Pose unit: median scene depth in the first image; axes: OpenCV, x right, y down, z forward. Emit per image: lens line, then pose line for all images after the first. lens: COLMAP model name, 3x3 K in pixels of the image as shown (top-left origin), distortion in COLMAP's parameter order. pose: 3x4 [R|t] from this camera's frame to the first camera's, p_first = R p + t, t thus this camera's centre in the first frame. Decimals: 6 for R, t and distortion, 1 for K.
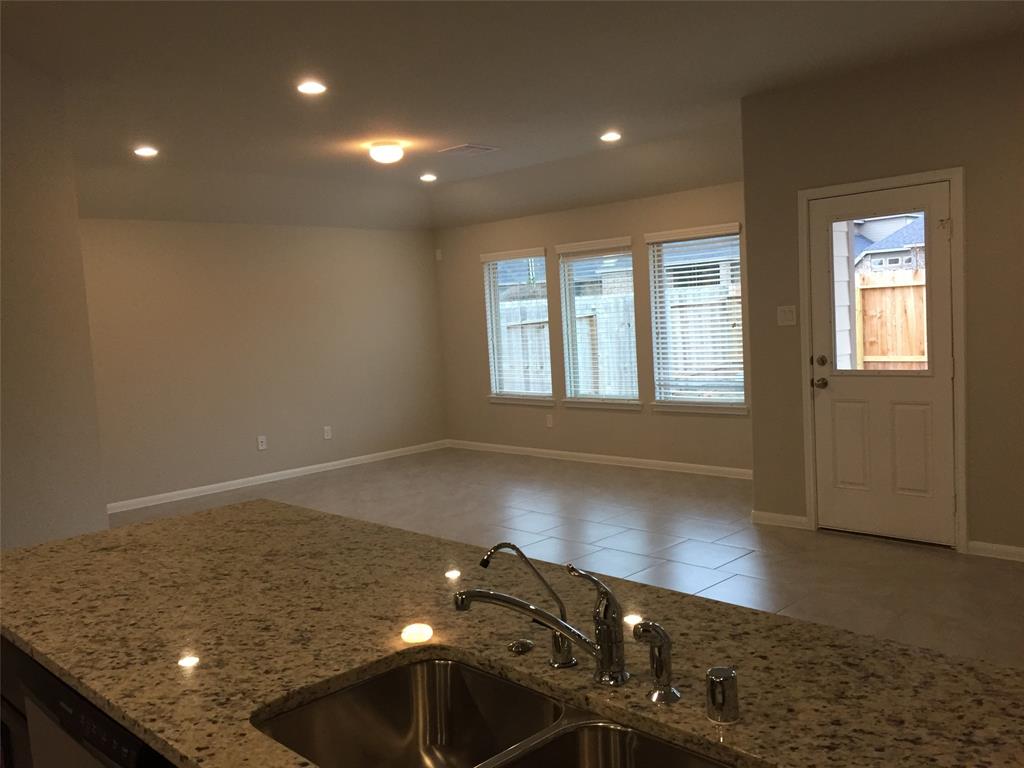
lens RADIAL K [[886.7, 0, 512.0], [0, 886.7, 384.0], [0, 0, 1]] dist [0.057042, -0.007182]
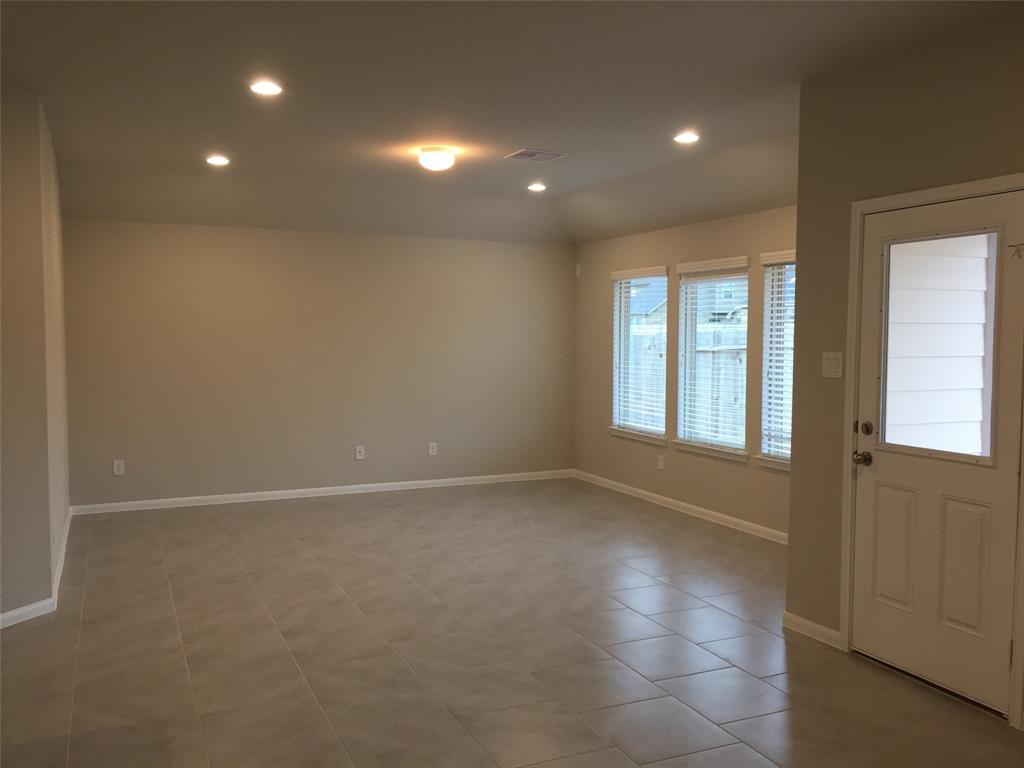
lens RADIAL K [[886.7, 0, 512.0], [0, 886.7, 384.0], [0, 0, 1]] dist [0.057042, -0.007182]
pose [[0.931678, 0.079926, -0.354384, 0.227773], [-0.085136, 0.996369, 0.000895, -0.026283], [0.353168, 0.029337, 0.935100, 0.131528]]
